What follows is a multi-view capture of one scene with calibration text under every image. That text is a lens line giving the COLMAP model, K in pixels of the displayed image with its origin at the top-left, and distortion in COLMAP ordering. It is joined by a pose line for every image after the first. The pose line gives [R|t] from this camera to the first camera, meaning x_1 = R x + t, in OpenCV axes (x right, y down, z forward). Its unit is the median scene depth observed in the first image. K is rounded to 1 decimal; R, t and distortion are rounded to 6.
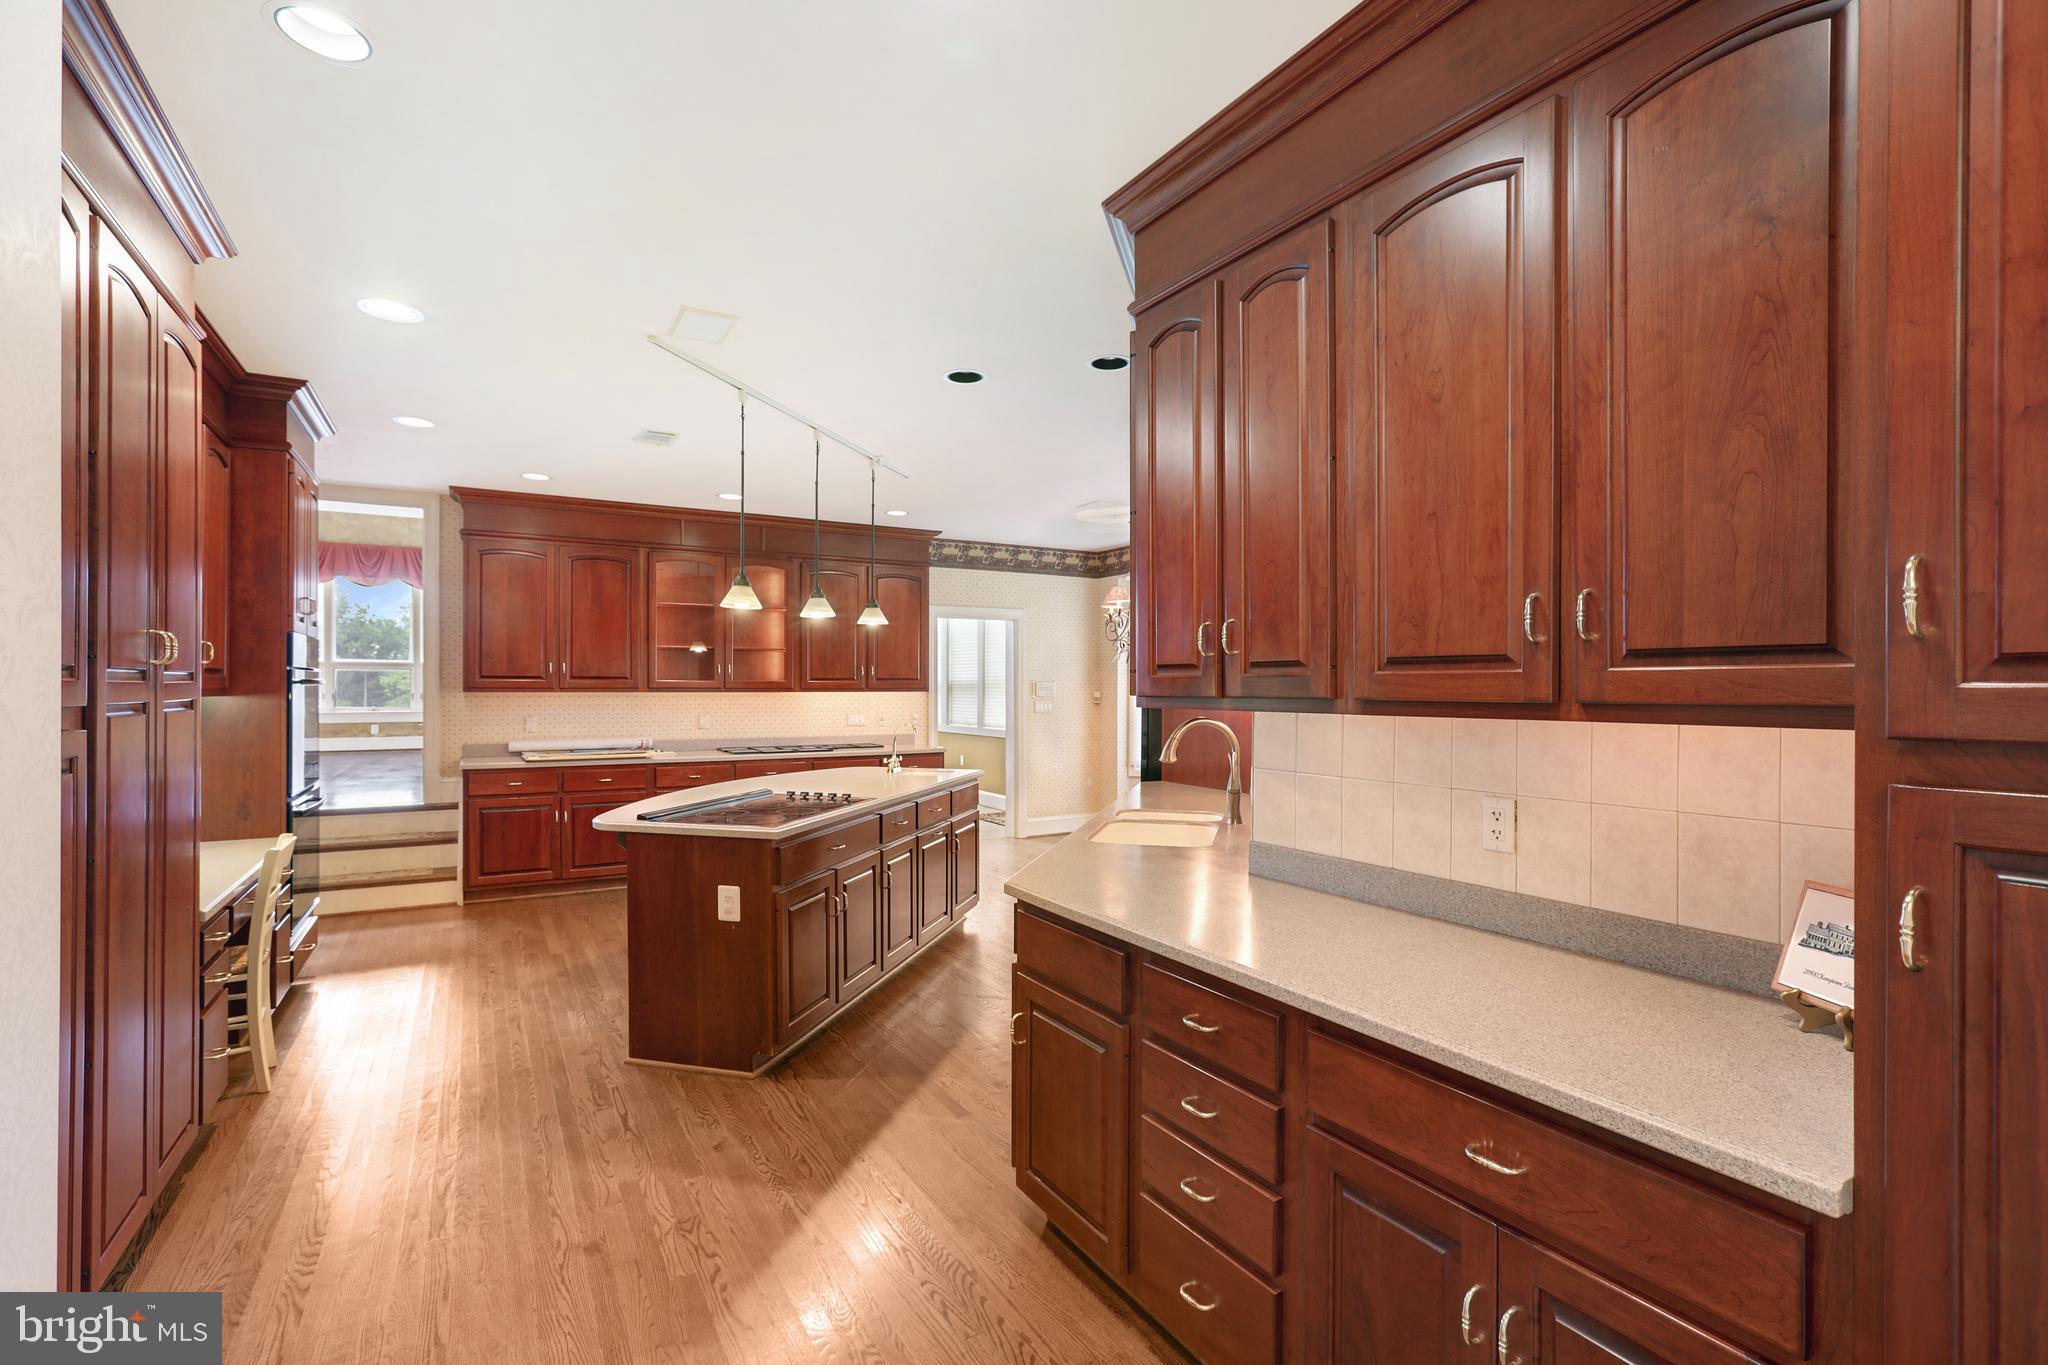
lens RADIAL K [[933.2, 0, 1036.7], [0, 933.2, 685.4], [0, 0, 1]] dist [-0.015133, 0.005900]
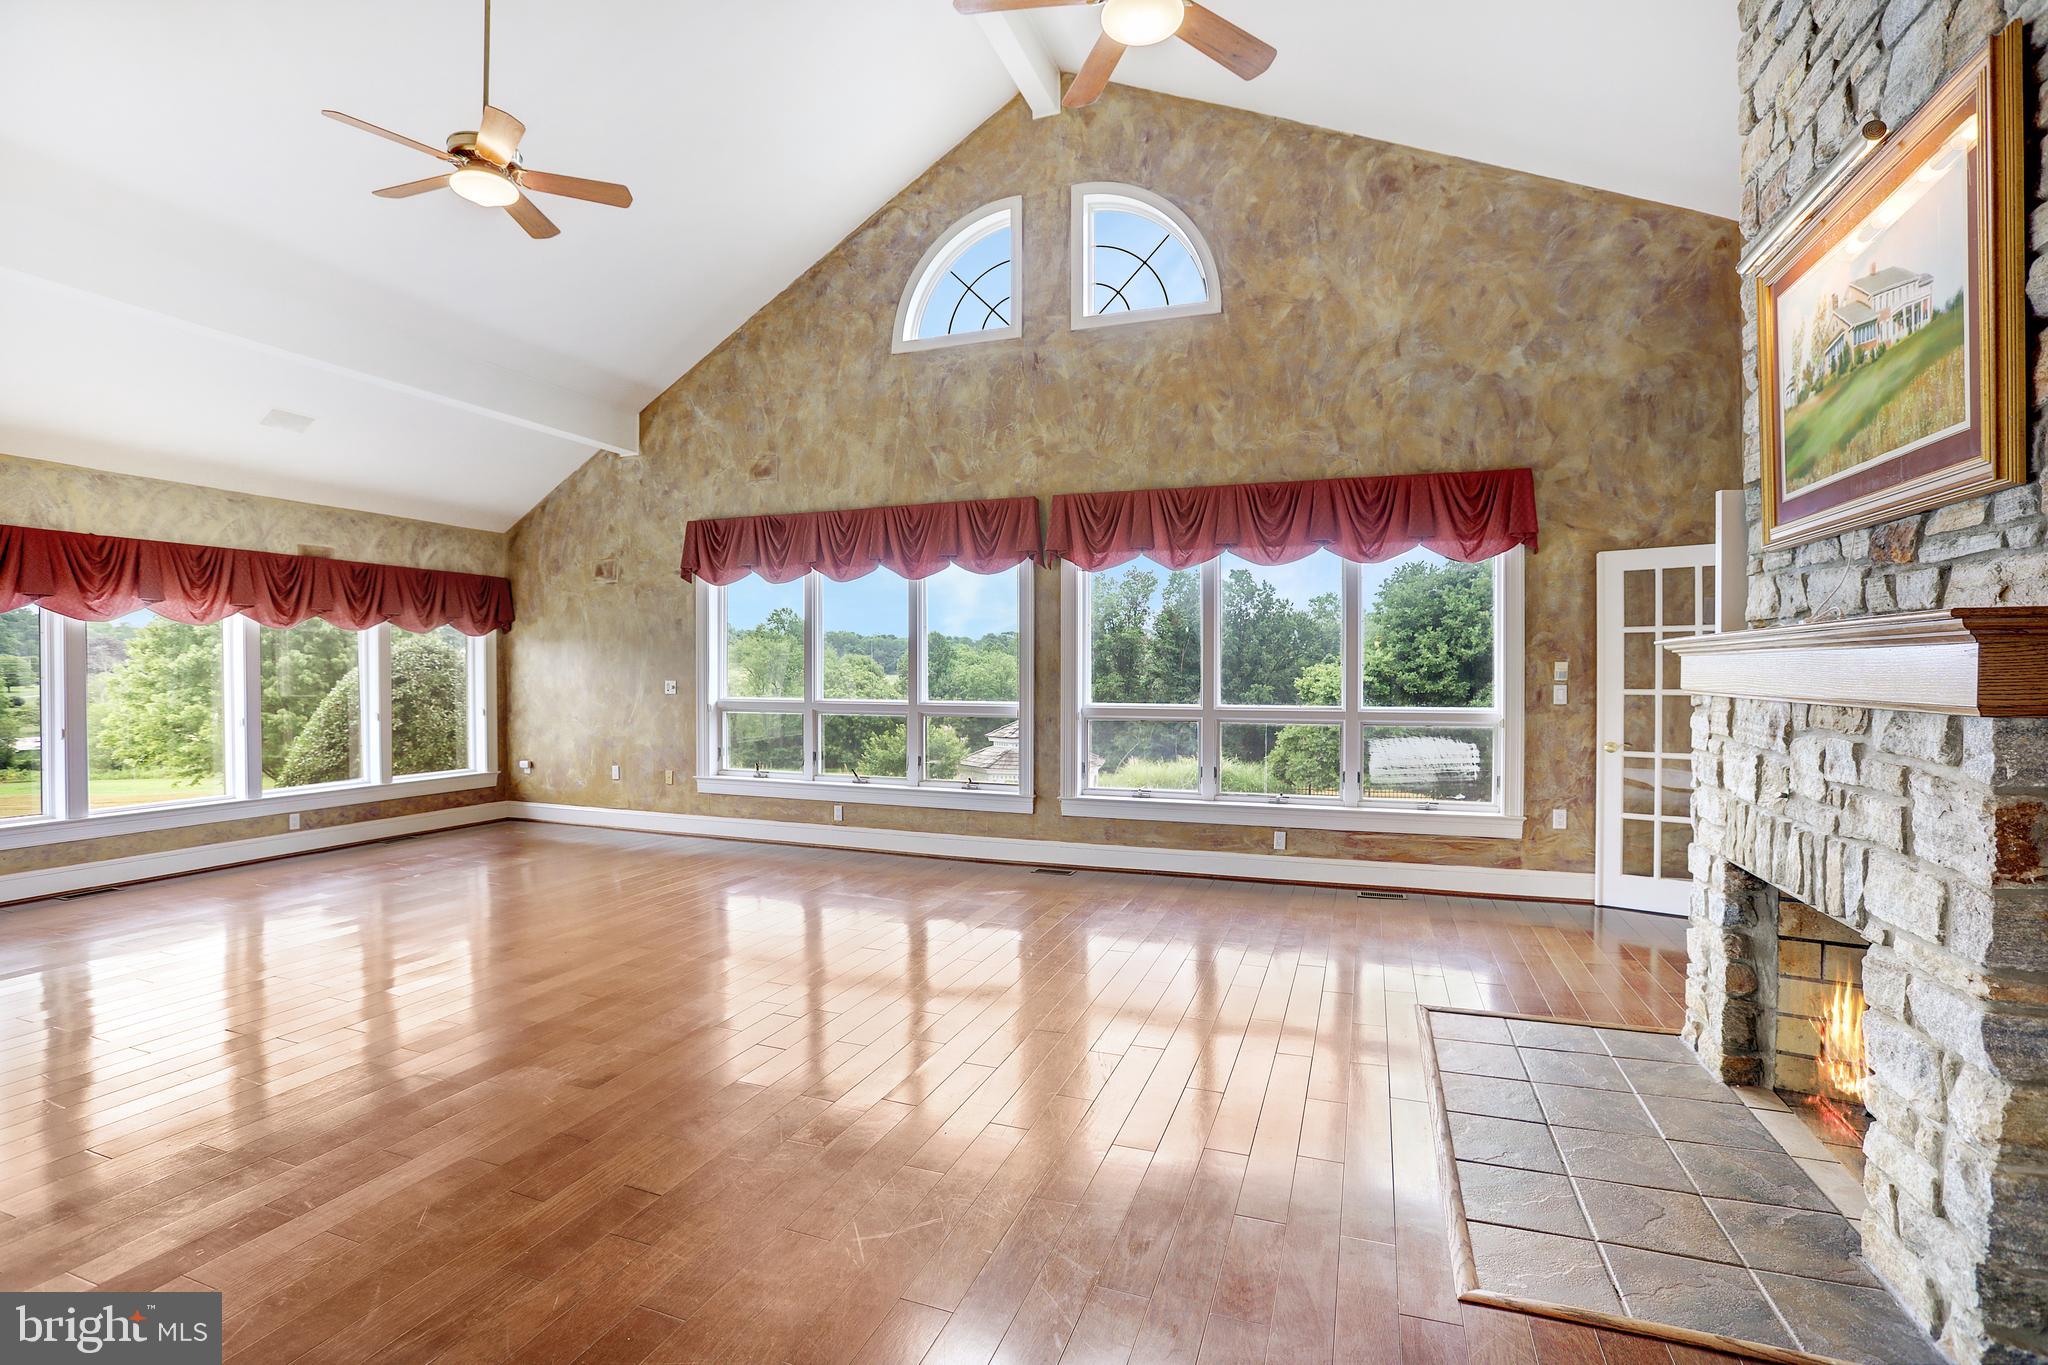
lens RADIAL K [[933.2, 0, 1032.5], [0, 933.2, 682.1], [0, 0, 1]] dist [-0.015133, 0.005900]
pose [[0.655387, 0.009378, -0.755235, -0.736511], [0.000097, 0.999922, 0.012500, -0.084568], [0.755293, -0.008265, 0.655335, 0.991842]]
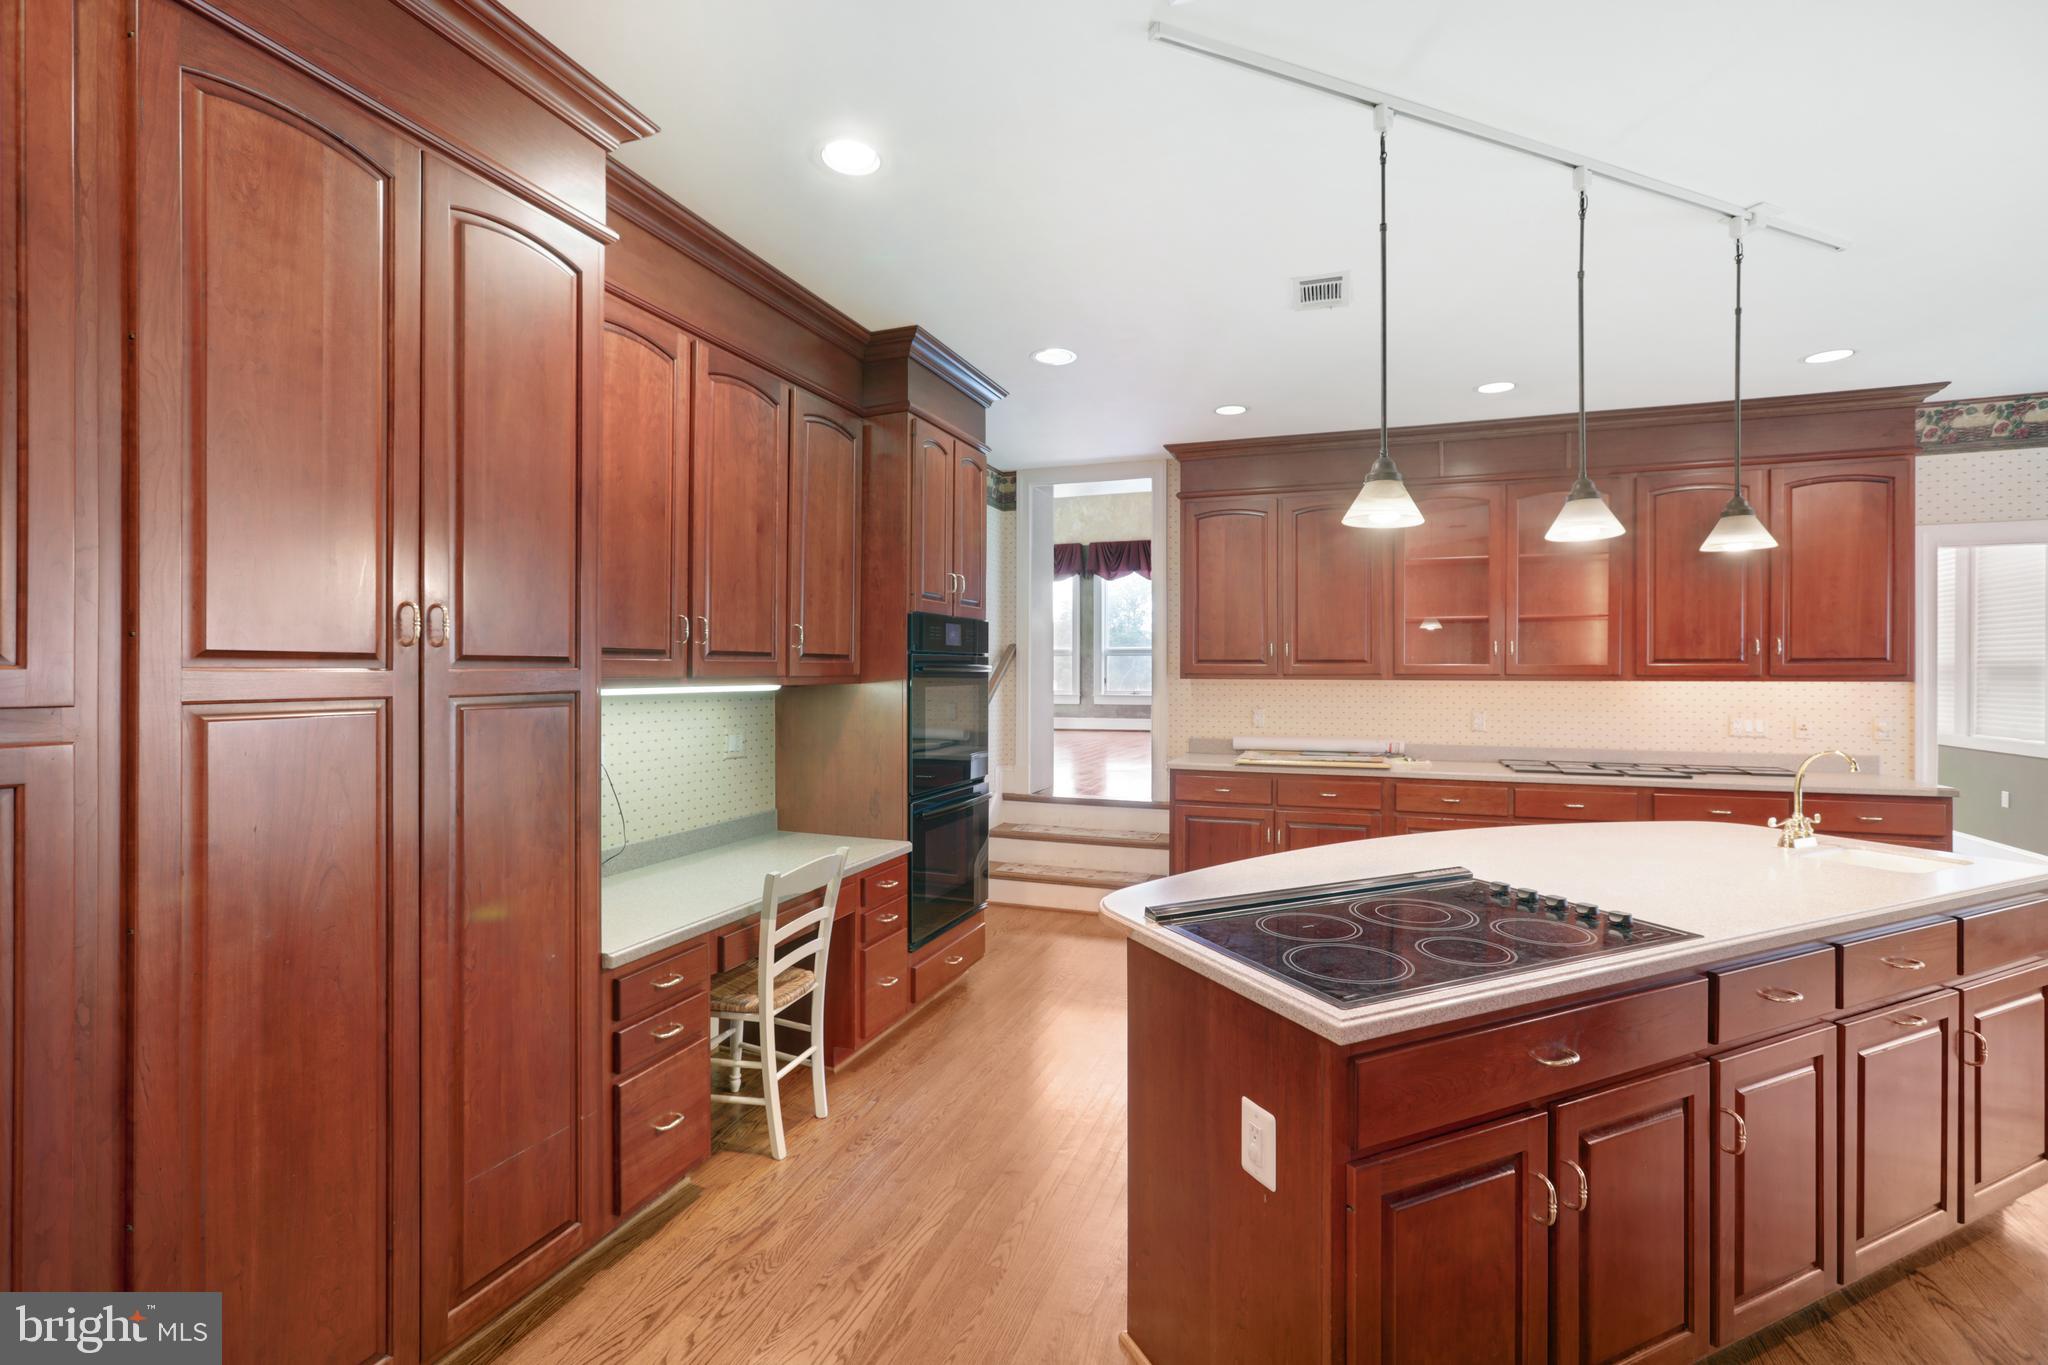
lens RADIAL K [[933.2, 0, 1018.0], [0, 933.2, 673.2], [0, 0, 1]] dist [-0.015133, 0.005900]
pose [[0.620848, 0.001415, -0.783930, -0.021561], [0.001740, 0.999993, 0.003183, -0.000933], [0.783929, -0.003341, 0.620841, 0.316530]]
